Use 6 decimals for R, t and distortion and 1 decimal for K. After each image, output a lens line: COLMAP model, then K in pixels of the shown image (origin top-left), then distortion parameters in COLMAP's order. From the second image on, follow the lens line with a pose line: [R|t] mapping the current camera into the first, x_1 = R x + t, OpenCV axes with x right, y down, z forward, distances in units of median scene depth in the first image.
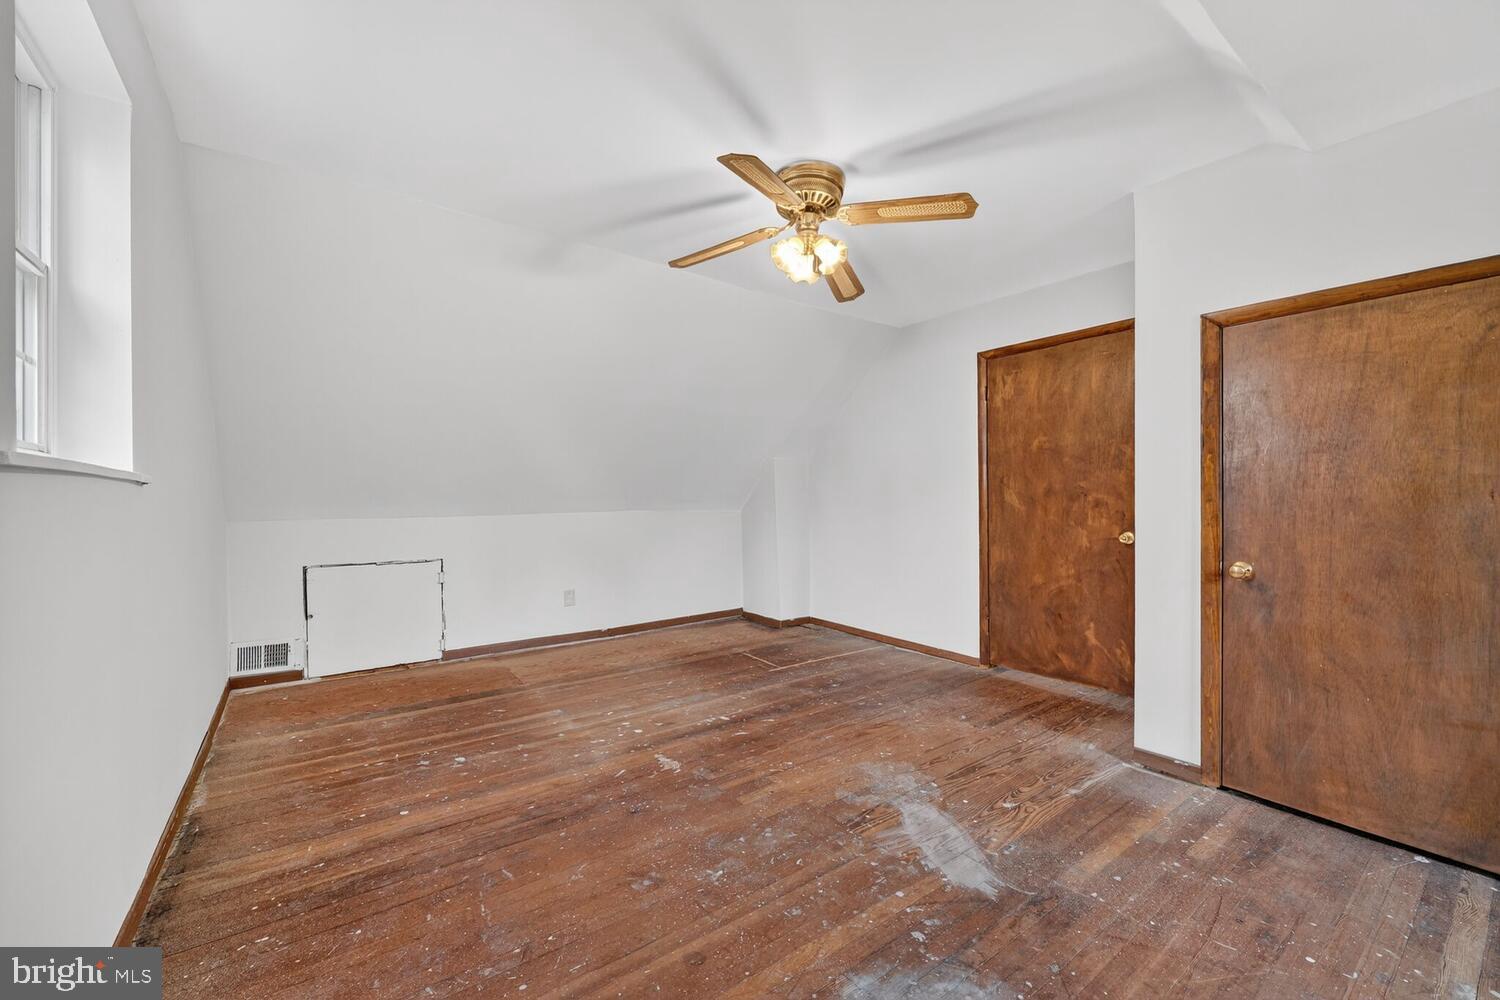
lens RADIAL K [[603.3, 0, 752.0], [0, 603.3, 500.6], [0, 0, 1]] dist [-0.000437, -0.000400]
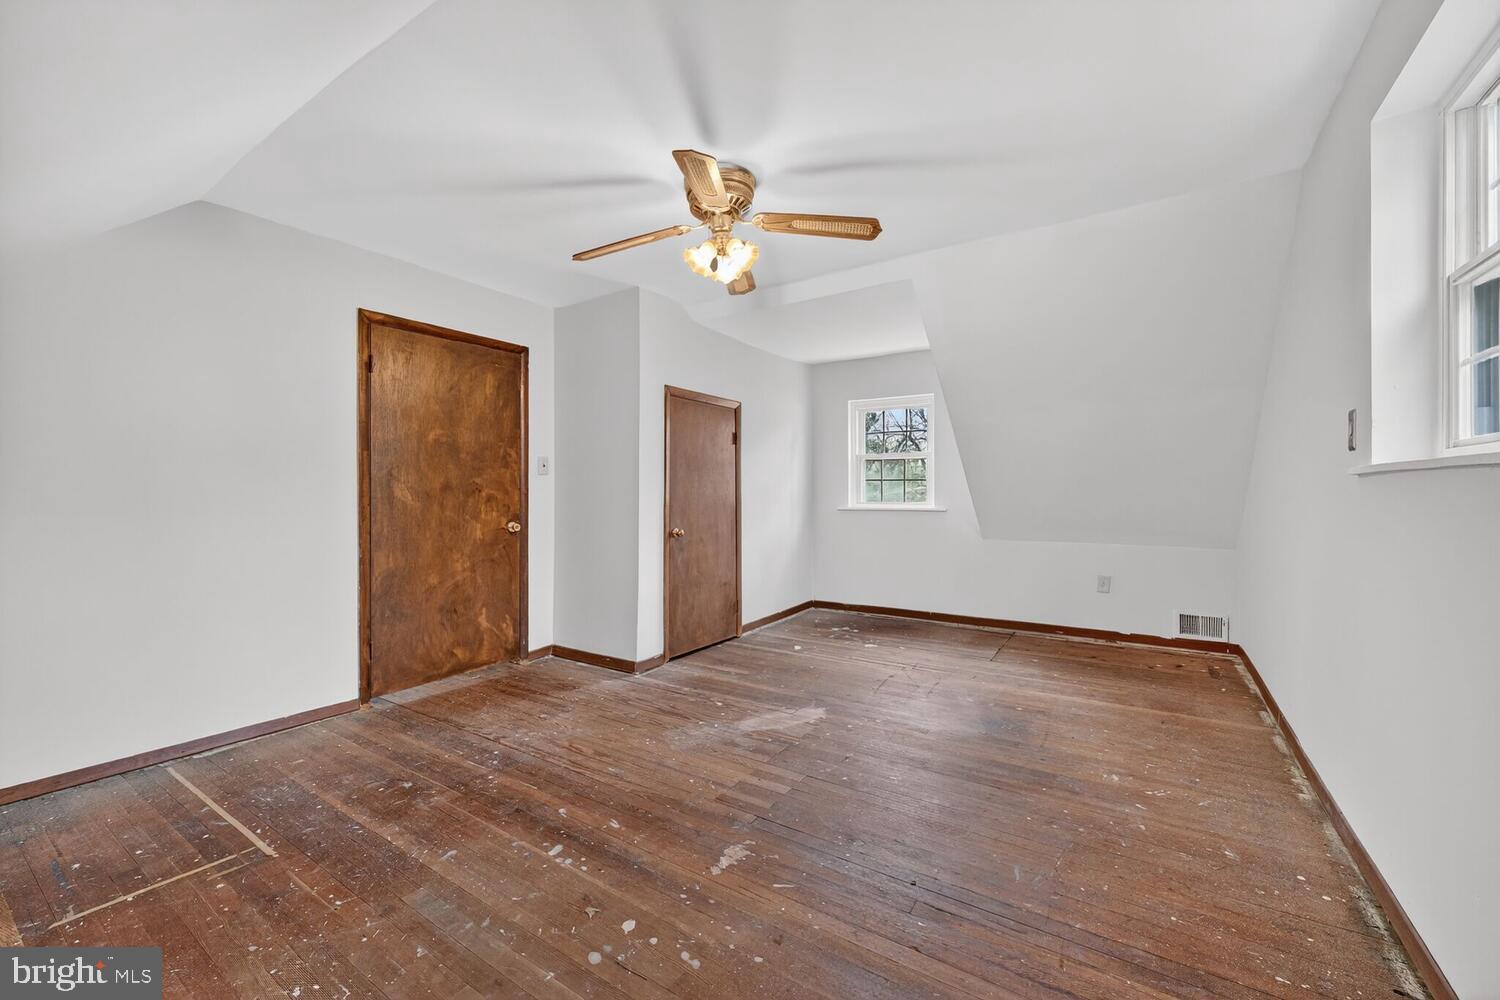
lens RADIAL K [[603.3, 0, 750.0], [0, 603.3, 492.6], [0, 0, 1]] dist [-0.000437, -0.000400]
pose [[-0.350522, 0.004531, 0.936544, -0.624760], [0.006202, 0.999978, -0.002516, -0.000142], [-0.936534, 0.004926, -0.350542, 0.930023]]
